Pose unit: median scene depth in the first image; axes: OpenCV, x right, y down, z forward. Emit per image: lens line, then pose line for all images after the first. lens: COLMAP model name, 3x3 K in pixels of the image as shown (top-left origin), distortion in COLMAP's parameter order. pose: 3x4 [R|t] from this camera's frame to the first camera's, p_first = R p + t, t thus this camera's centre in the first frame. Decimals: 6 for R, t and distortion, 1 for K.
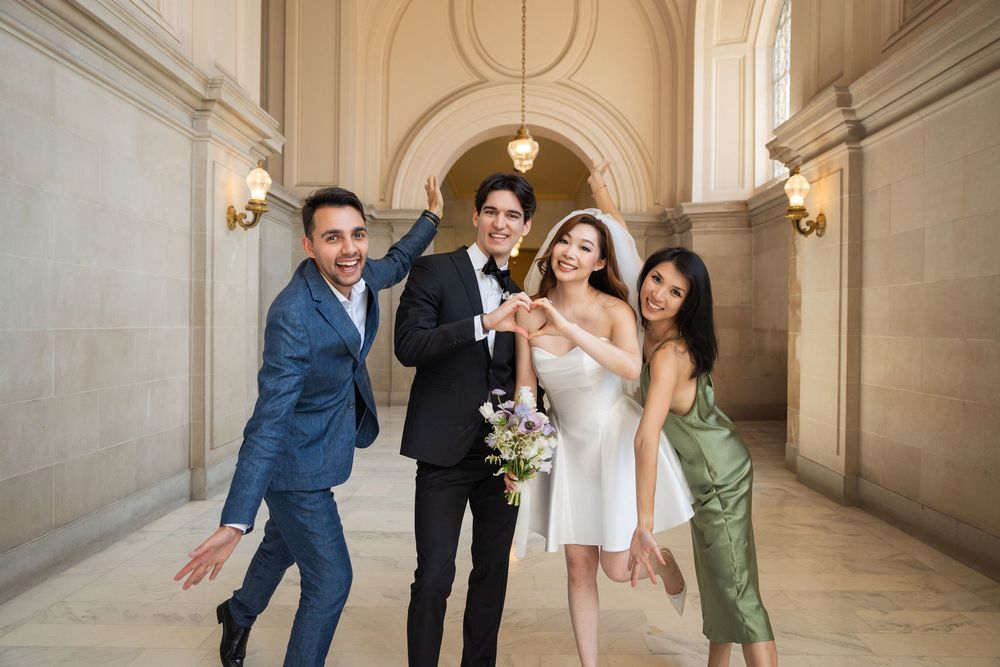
lens RADIAL K [[754.9, 0, 524.3], [0, 754.9, 340.1], [0, 0, 1]] dist [-0.062632, -0.004608]
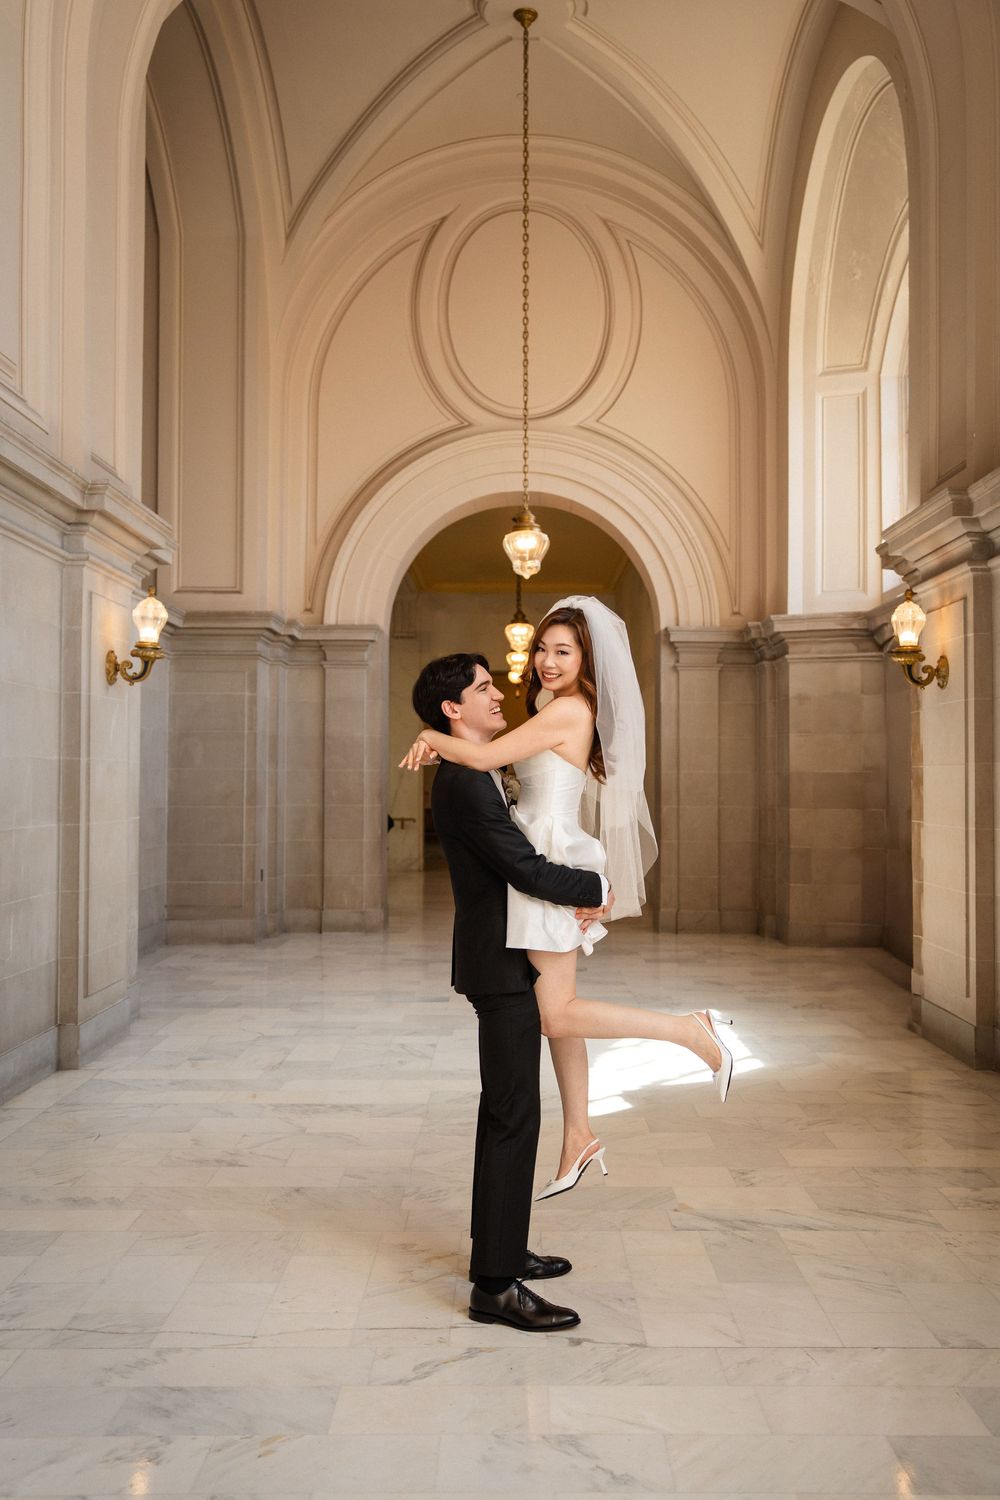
lens RADIAL K [[1330.7, 0, 545.9], [0, 1330.7, 752.5], [0, 0, 1]] dist [-0.016096, 0.005076]
pose [[0.999949, -0.007764, 0.006452, 0.009531], [0.008049, 0.998930, -0.045549, -0.020629], [-0.006091, 0.045599, 0.998941, -0.229751]]
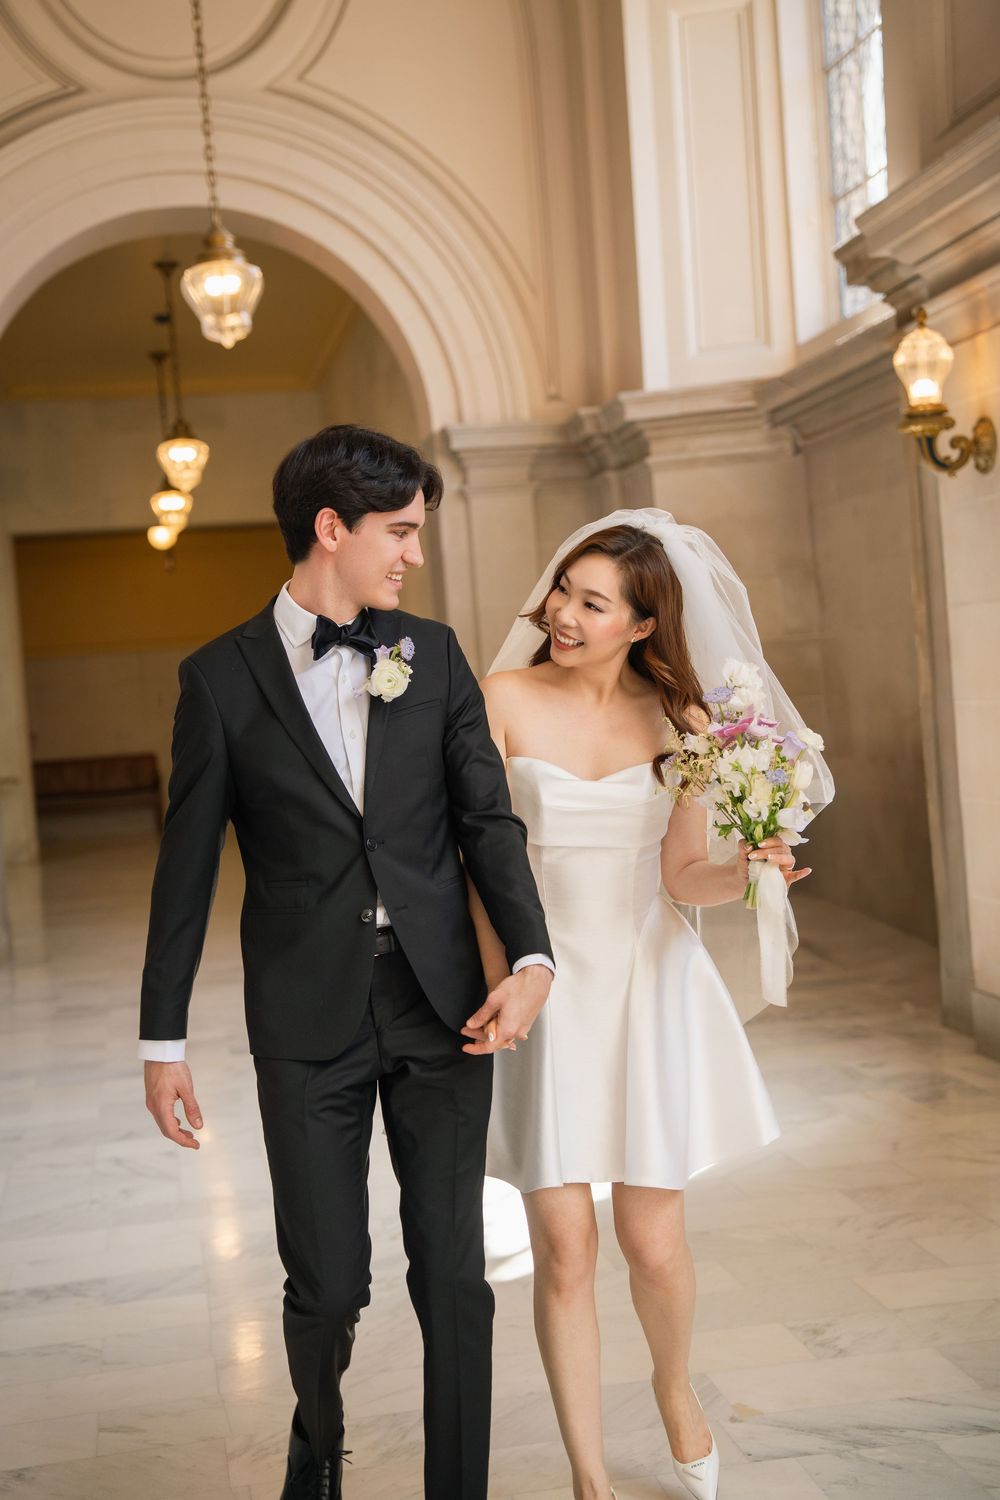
lens RADIAL K [[2037.1, 0, 494.4], [0, 2037.1, 755.2], [0, 0, 1]] dist [0.166779, -0.060269]
pose [[0.984002, -0.088971, 0.154352, -0.065360], [0.088423, 0.996028, 0.010423, -0.013780], [-0.154667, 0.003392, 0.987961, -0.101676]]
